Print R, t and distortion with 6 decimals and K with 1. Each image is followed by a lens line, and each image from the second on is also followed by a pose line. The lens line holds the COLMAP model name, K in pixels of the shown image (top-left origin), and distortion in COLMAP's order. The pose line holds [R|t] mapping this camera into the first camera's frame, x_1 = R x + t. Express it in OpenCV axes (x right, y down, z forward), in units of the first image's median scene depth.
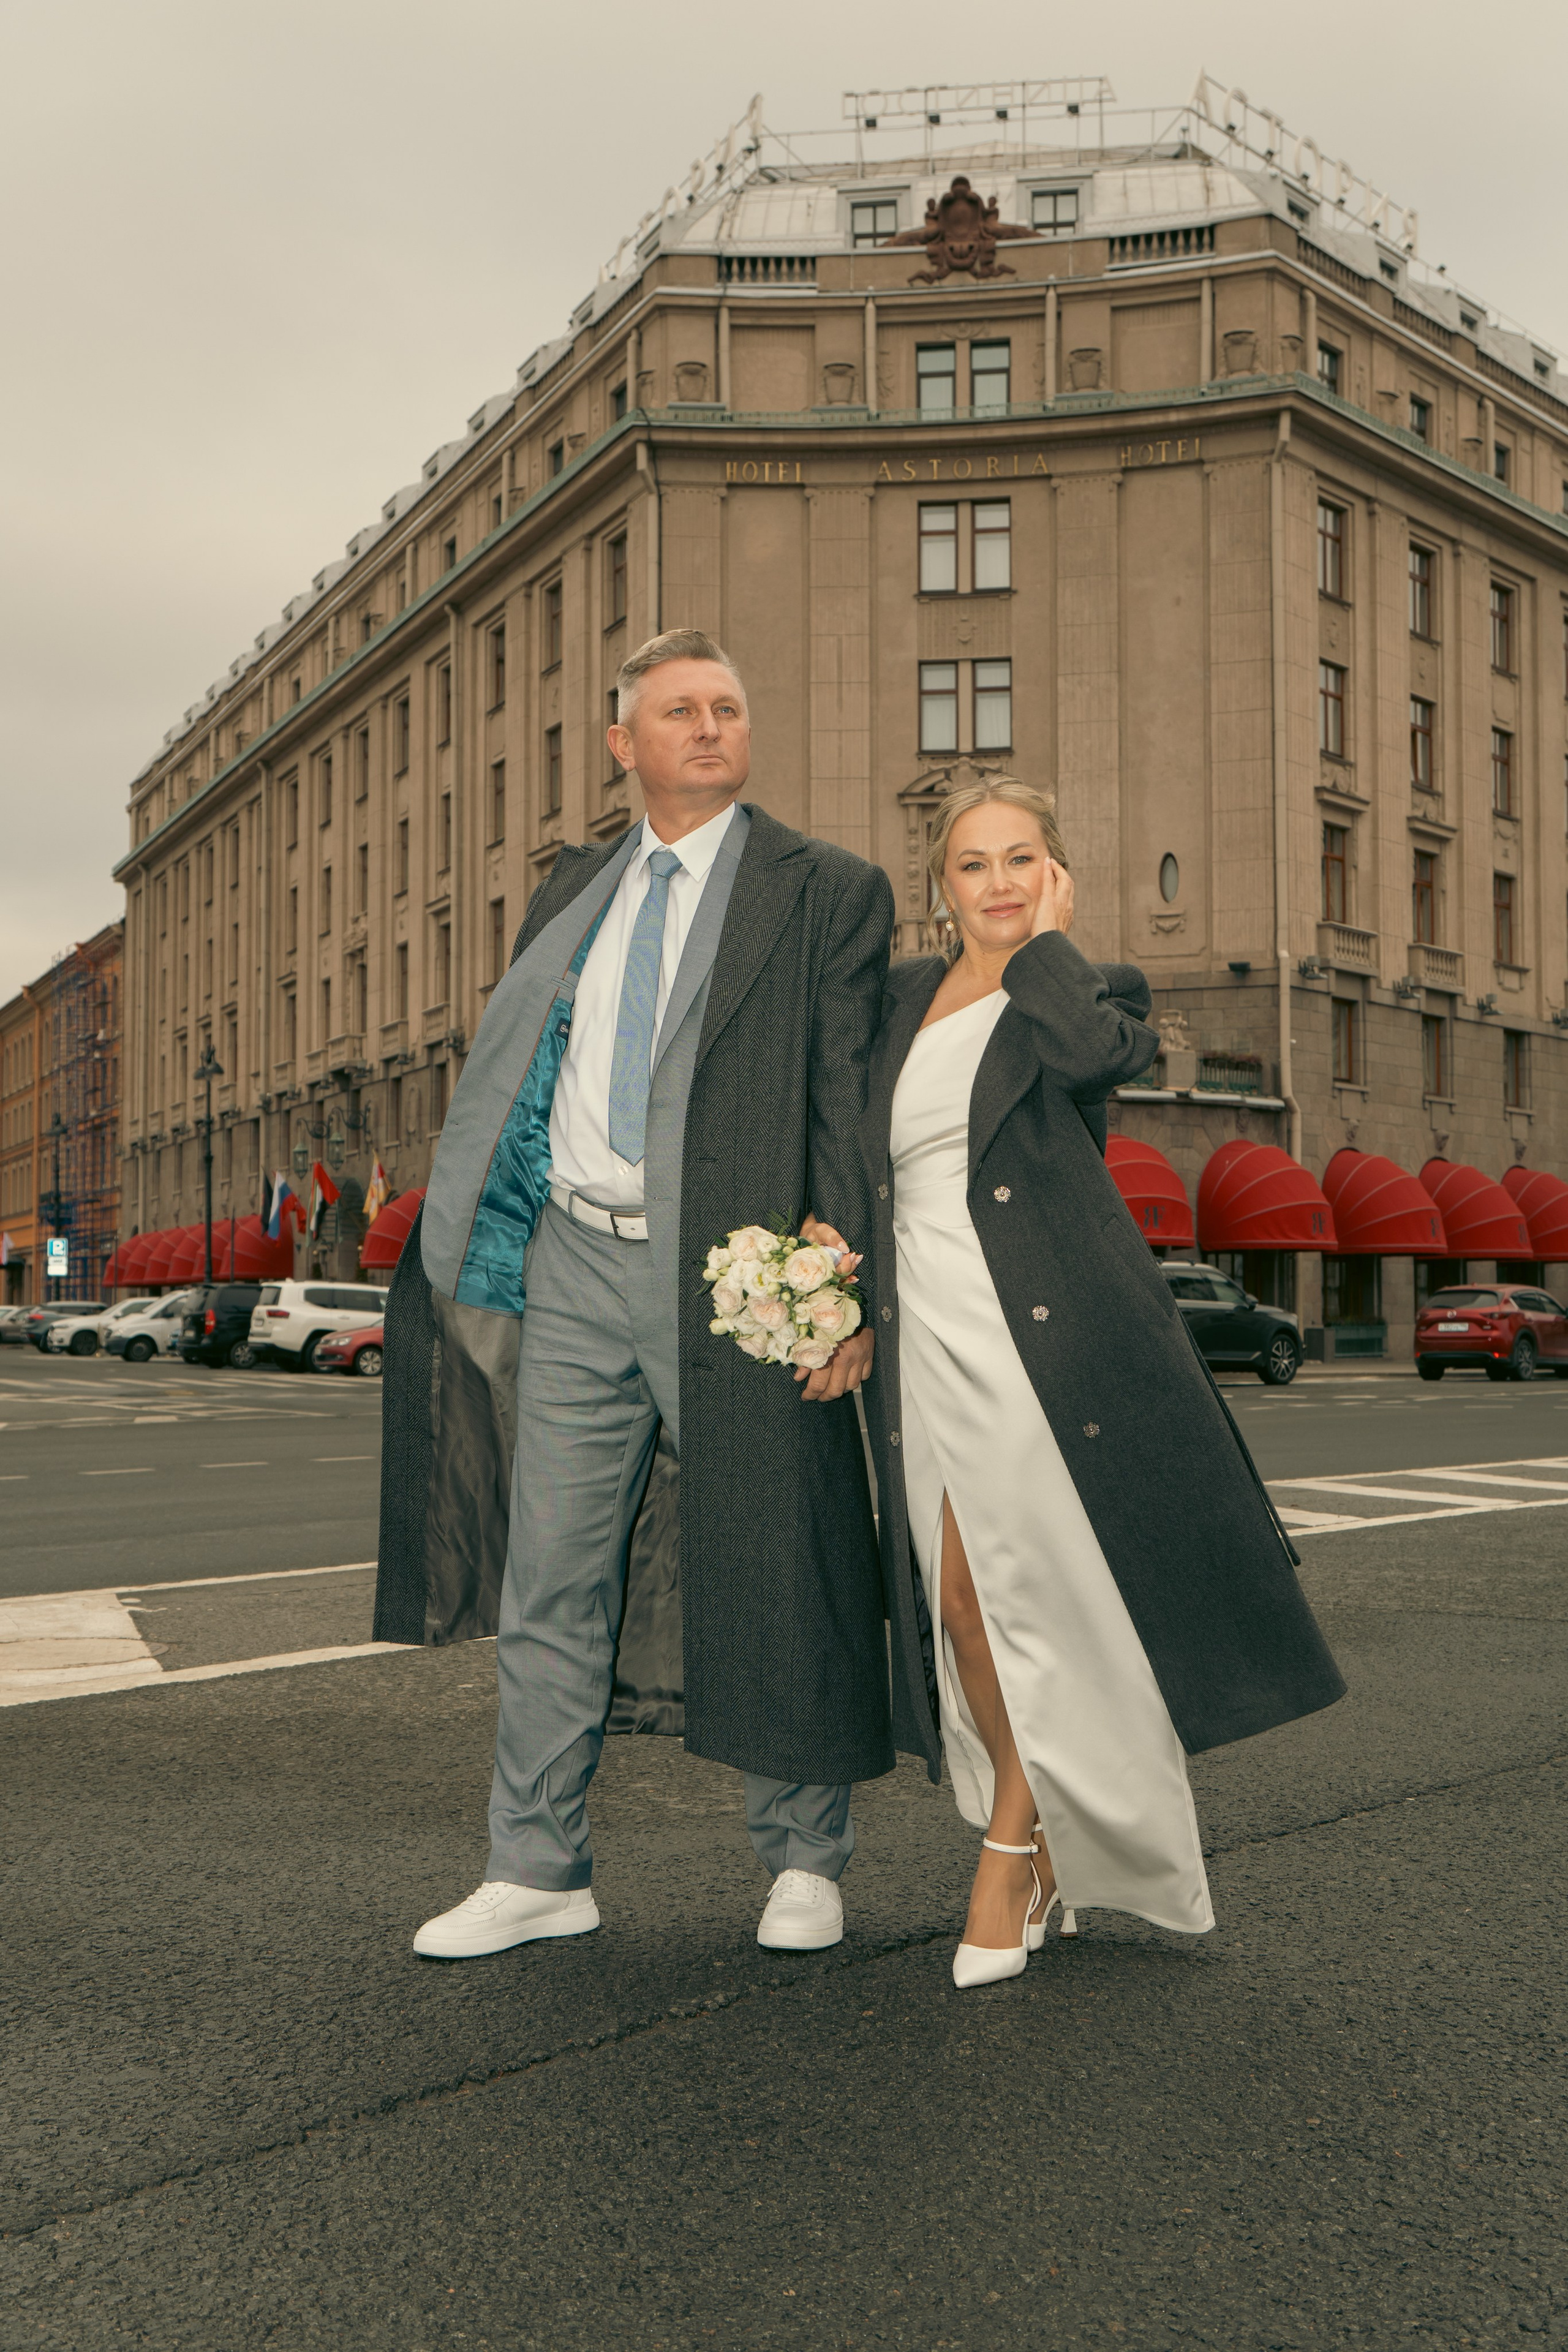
lens RADIAL K [[2596.1, 0, 784.0], [0, 2596.1, 1176.0], [0, 0, 1]] dist [0.011576, 0.174051]
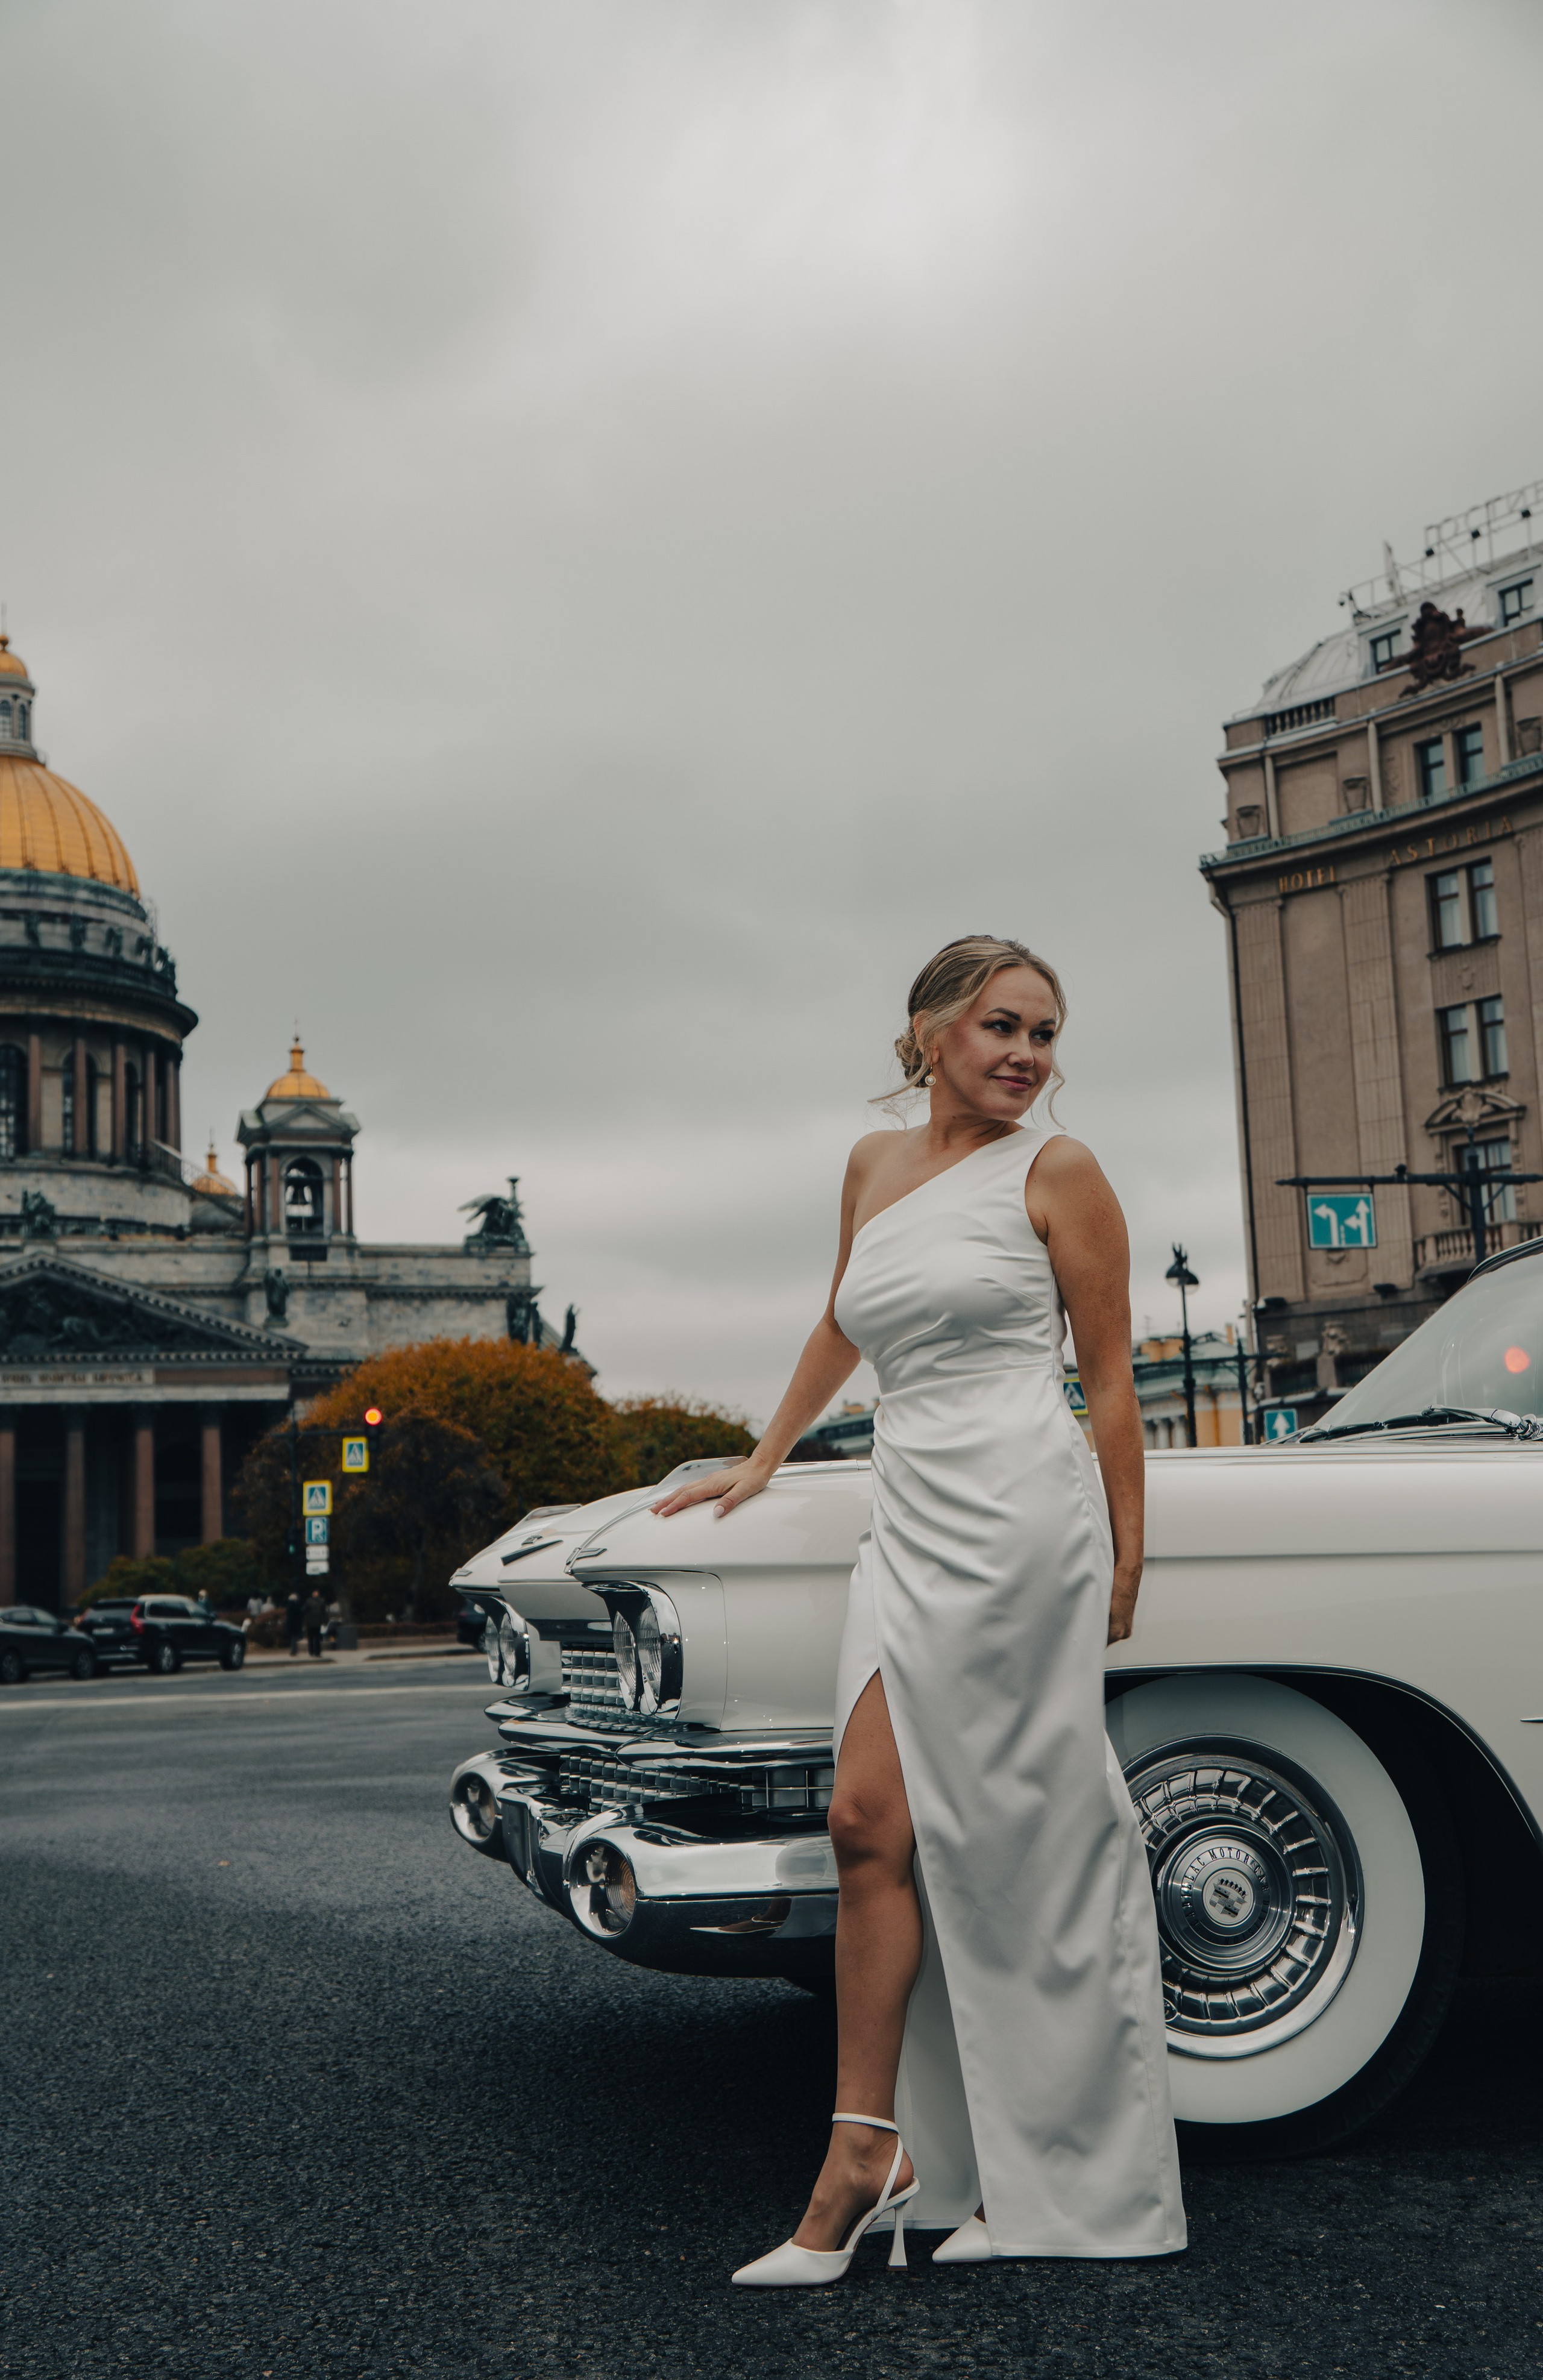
lens RADIAL K [[2540.7, 0, 704.7], [0, 2540.7, 1218.8], [0, 0, 1]] dist [0.018830, 0.031022]
pose [[0.718019, -0.123614, -0.684959, 0.586296], [0.069170, 0.991904, -0.106500, -0.006369], [0.692578, 0.029090, 0.720756, -0.047427]]
